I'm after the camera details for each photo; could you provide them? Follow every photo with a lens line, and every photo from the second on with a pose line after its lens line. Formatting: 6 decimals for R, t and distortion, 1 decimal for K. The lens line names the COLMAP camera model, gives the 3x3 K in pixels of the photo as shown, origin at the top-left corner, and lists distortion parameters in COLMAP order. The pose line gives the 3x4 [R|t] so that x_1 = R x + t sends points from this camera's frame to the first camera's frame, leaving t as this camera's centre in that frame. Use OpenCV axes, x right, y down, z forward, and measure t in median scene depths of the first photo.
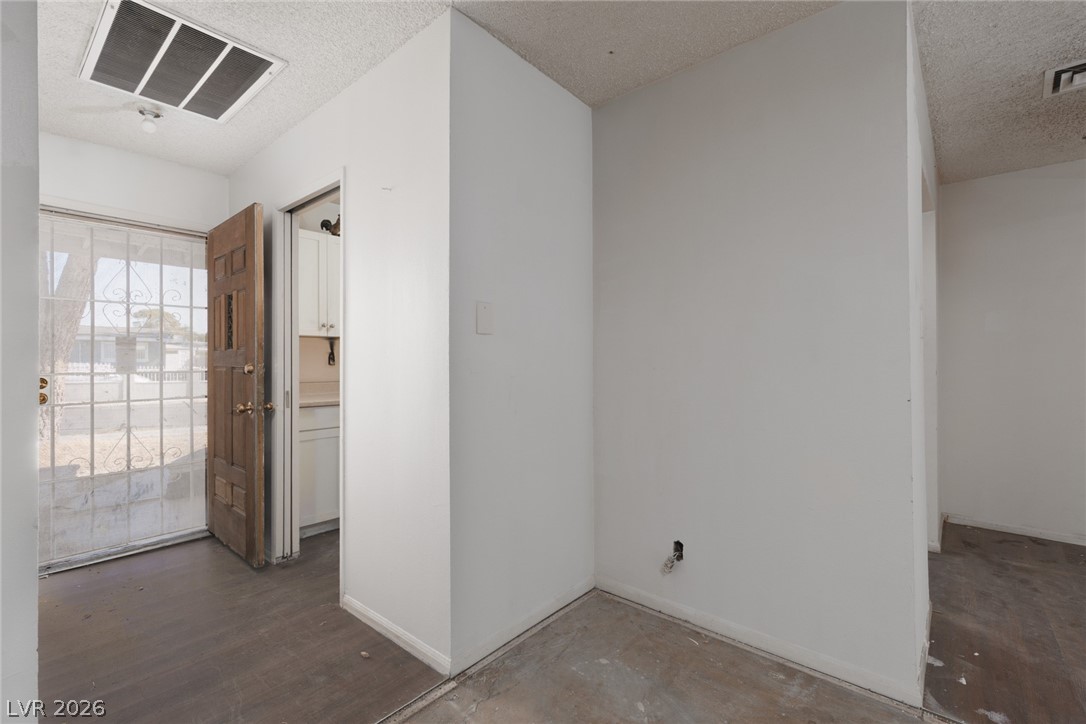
lens RADIAL K [[488.4, 0, 546.6], [0, 488.4, 364.5], [0, 0, 1]] dist [0.008663, -0.000701]
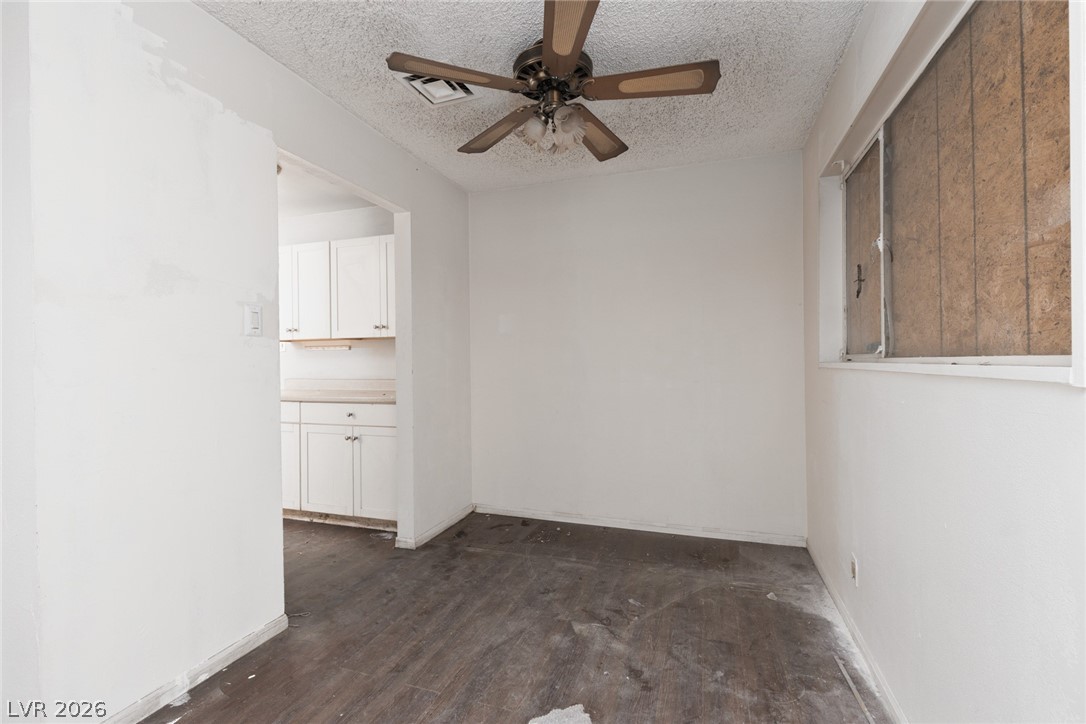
lens RADIAL K [[488.4, 0, 546.4], [0, 488.4, 366.3], [0, 0, 1]] dist [0.008663, -0.000701]
pose [[0.929588, -0.012187, 0.368398, 0.745570], [0.010614, 0.999924, 0.006296, 0.001588], [-0.368447, -0.001943, 0.929647, -0.046753]]
